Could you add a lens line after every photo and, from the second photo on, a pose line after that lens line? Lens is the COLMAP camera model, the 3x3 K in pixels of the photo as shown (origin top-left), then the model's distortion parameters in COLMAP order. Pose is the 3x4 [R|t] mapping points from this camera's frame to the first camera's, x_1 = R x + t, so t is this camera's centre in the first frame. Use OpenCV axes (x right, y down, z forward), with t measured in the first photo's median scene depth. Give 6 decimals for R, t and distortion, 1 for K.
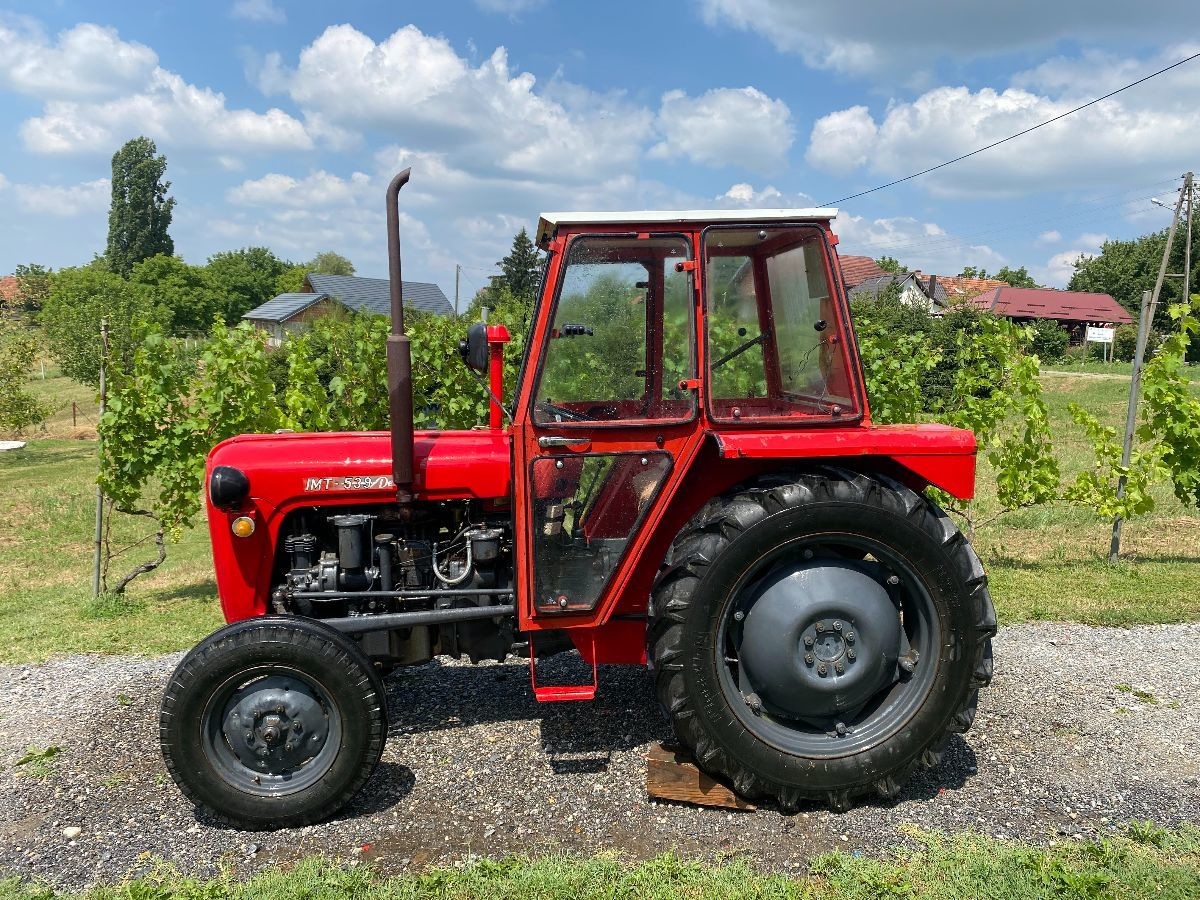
lens RADIAL K [[909.1, 0, 600.0], [0, 909.1, 450.0], [0, 0, 1]] dist [0.004521, -0.000696]
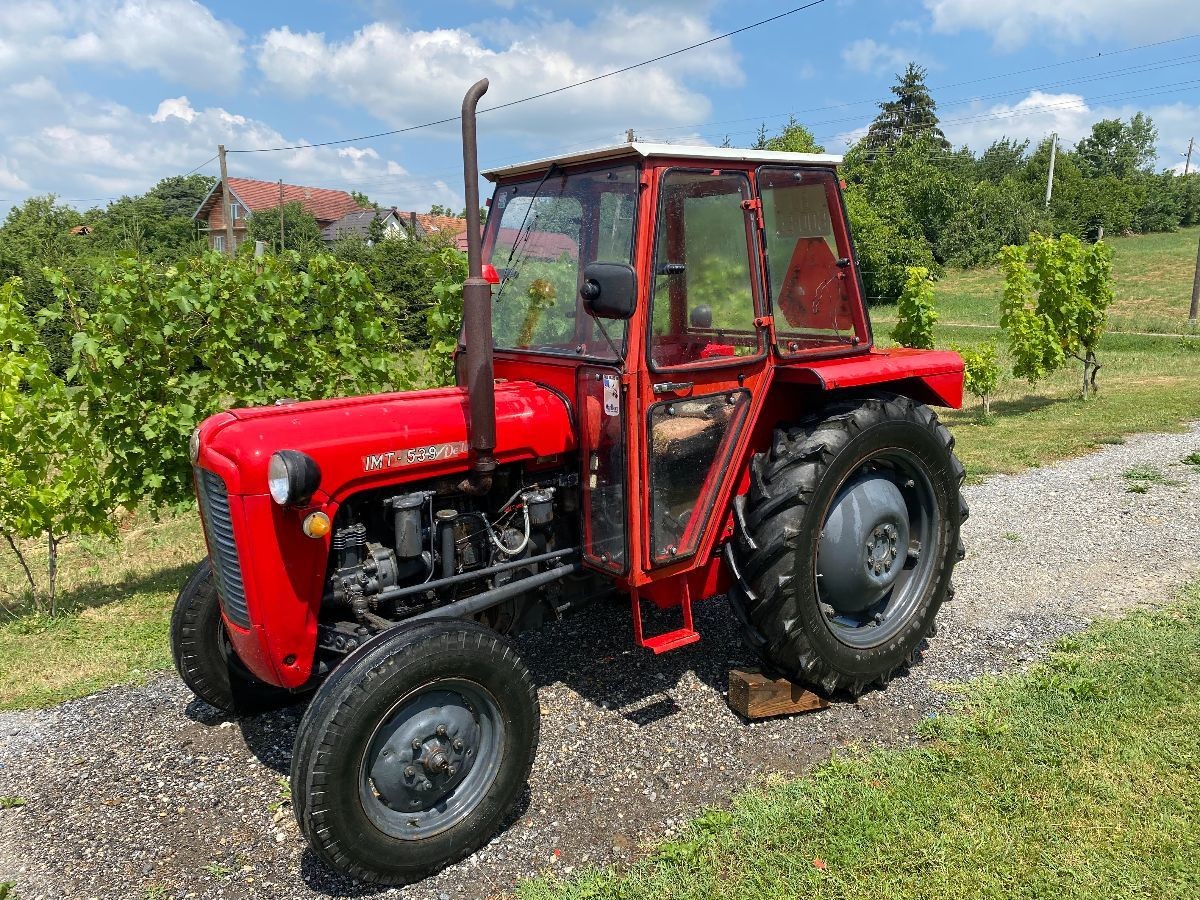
lens RADIAL K [[907.0, 0, 600.0], [0, 907.0, 450.0], [0, 0, 1]] dist [-0.001436, -0.005509]
pose [[0.848247, -0.110060, 0.518039, -0.598148], [0.074220, 0.993219, 0.089486, -0.032936], [-0.524375, -0.037457, 0.850663, 0.214243]]
